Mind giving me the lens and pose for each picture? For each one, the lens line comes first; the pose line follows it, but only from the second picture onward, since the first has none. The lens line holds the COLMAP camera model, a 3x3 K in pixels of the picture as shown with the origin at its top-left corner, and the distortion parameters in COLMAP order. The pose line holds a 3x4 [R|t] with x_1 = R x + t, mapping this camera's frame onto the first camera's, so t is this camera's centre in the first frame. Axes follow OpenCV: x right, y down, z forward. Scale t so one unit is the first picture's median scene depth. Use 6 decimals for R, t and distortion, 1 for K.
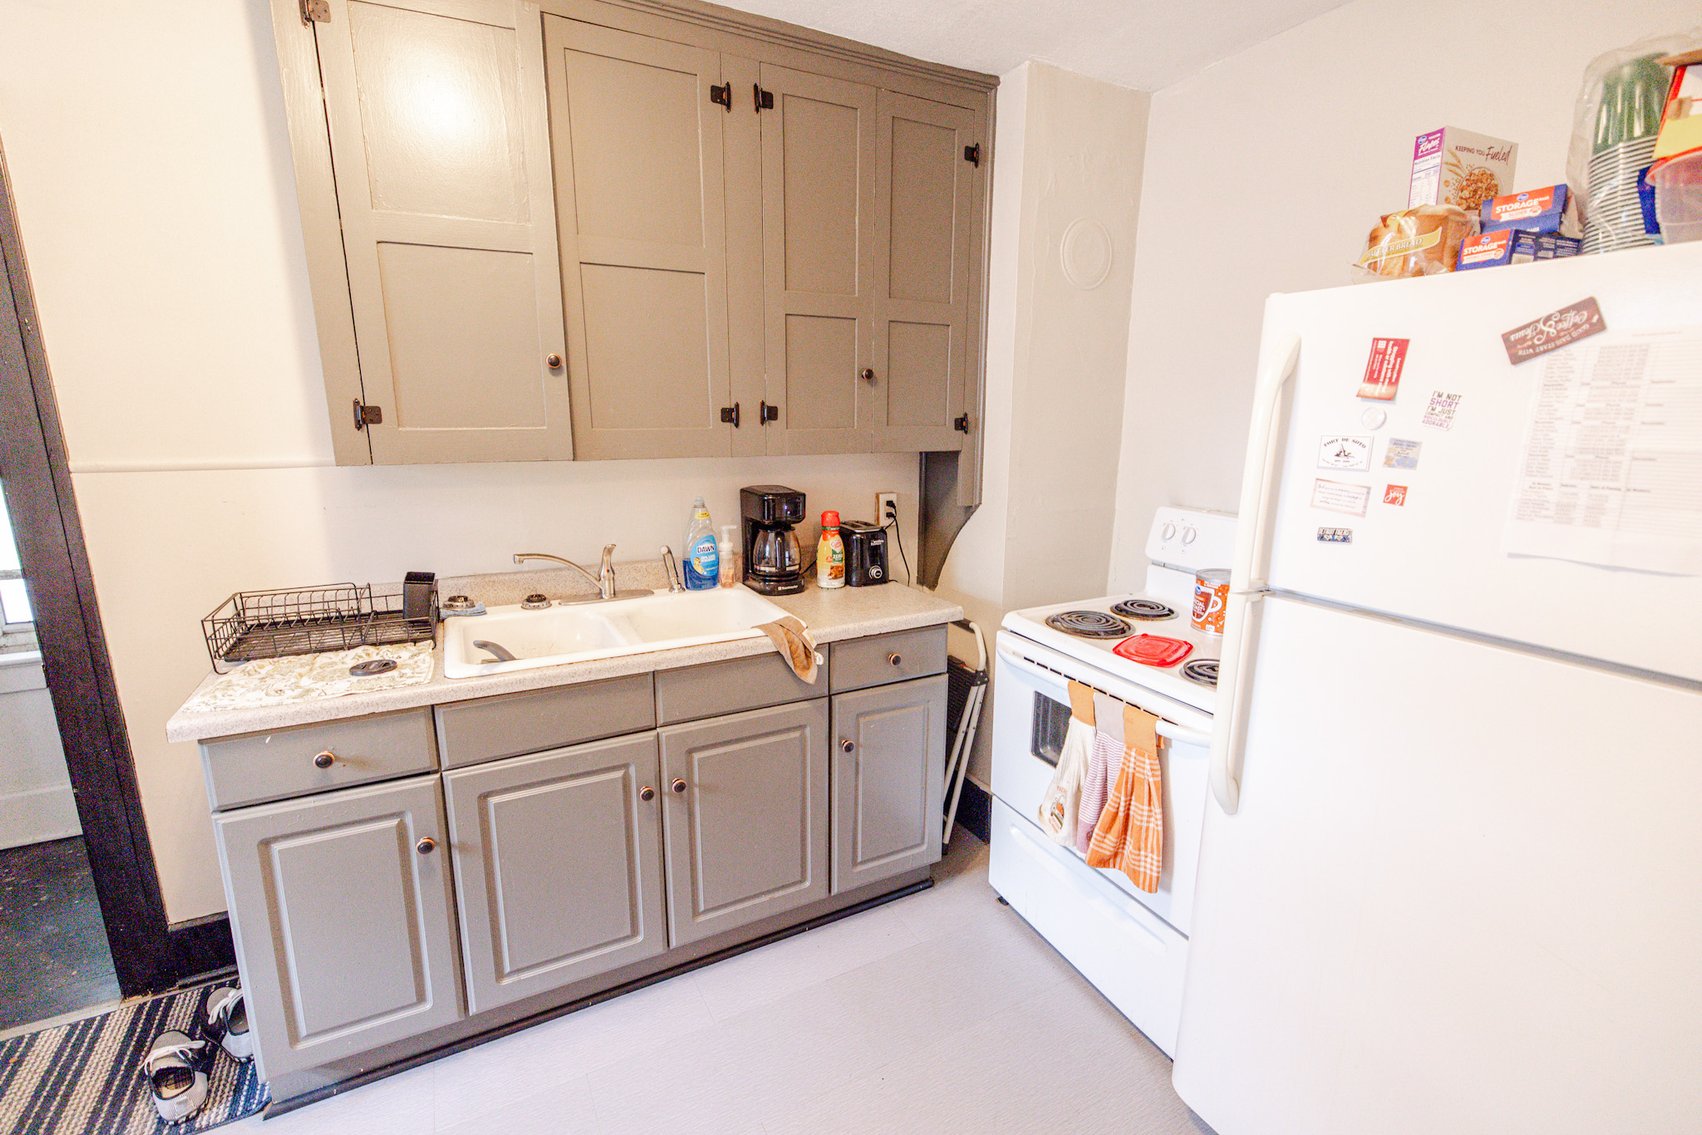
lens RADIAL K [[768.9, 0, 845.5], [0, 768.9, 566.8], [0, 0, 1]] dist [0.001341, 0.000396]
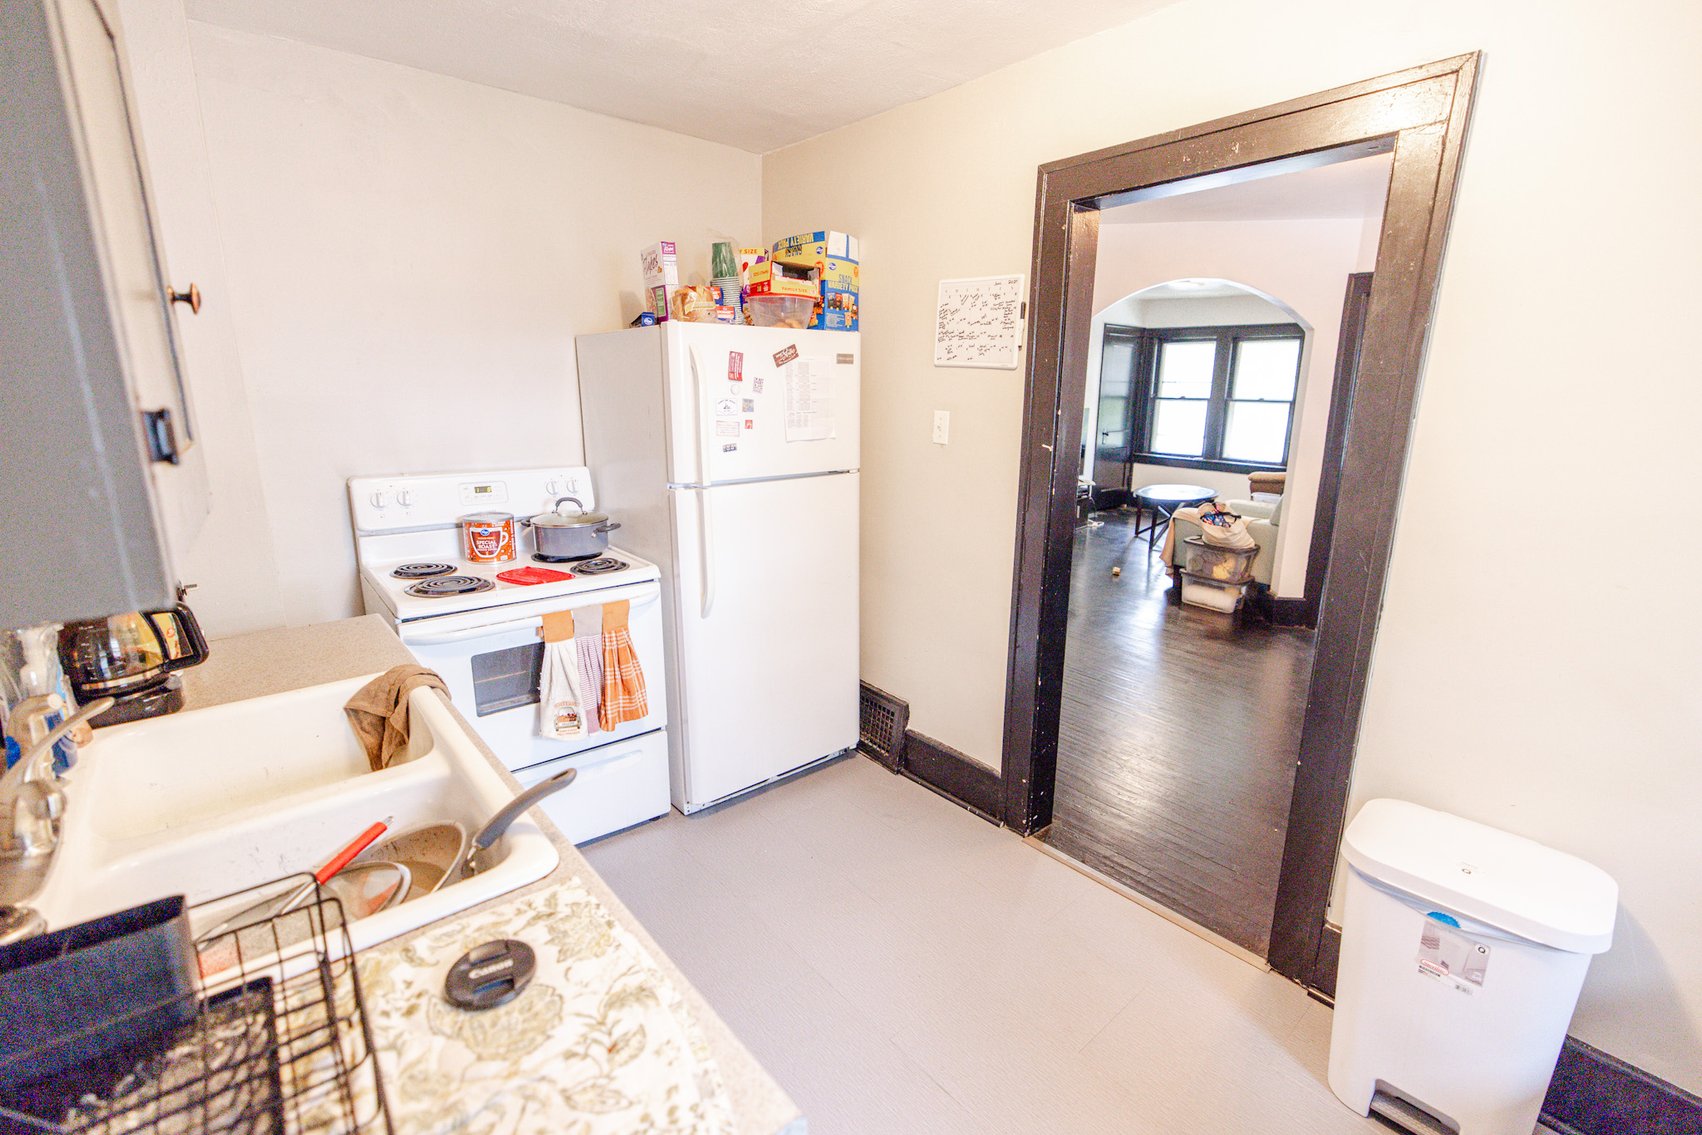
lens RADIAL K [[768.9, 0, 847.1], [0, 768.9, 567.1], [0, 0, 1]] dist [0.001341, 0.000396]
pose [[-0.219723, -0.238742, 0.945898, -0.821456], [0.192471, 0.939927, 0.281944, -0.148602], [-0.956387, 0.244008, -0.160572, 0.639195]]
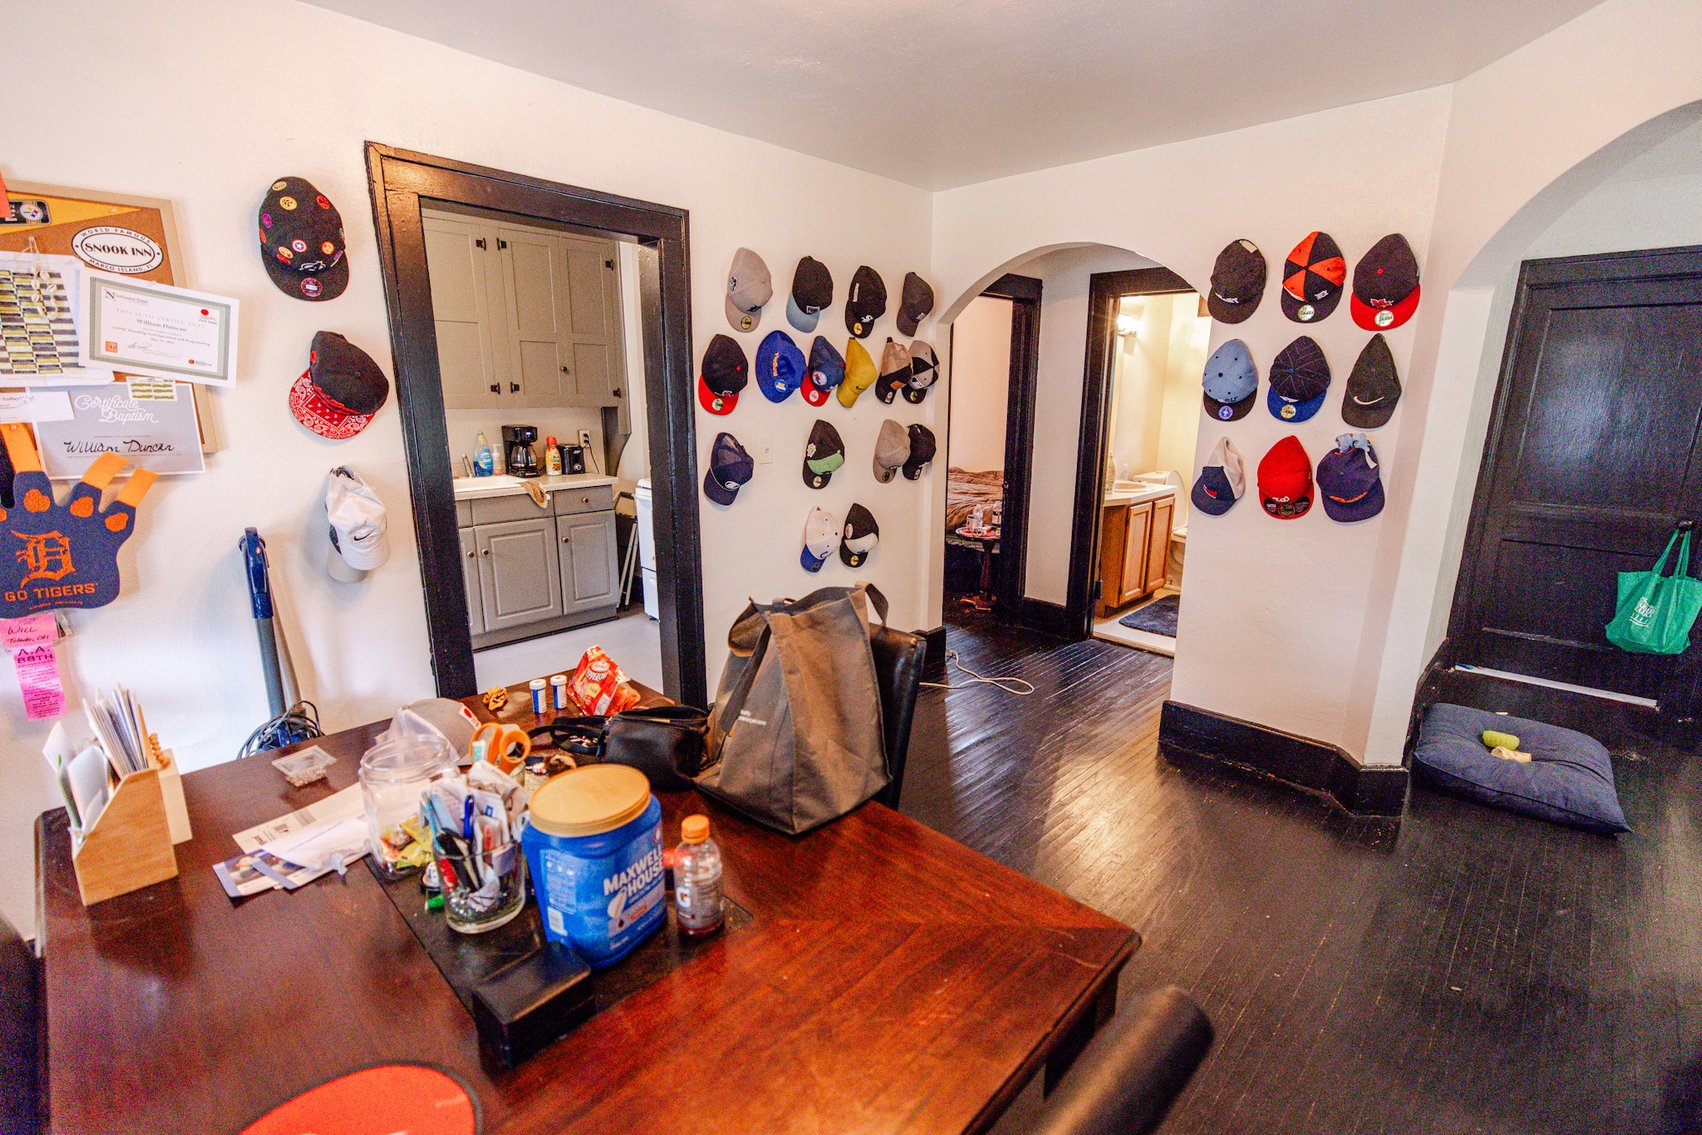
lens RADIAL K [[768.9, 0, 854.5], [0, 768.9, 562.6], [0, 0, 1]] dist [0.001341, 0.000396]
pose [[0.947691, -0.070807, 0.311235, 0.097971], [0.064142, 0.997440, 0.031612, 0.287660], [-0.312677, -0.009995, 0.949807, -1.373786]]
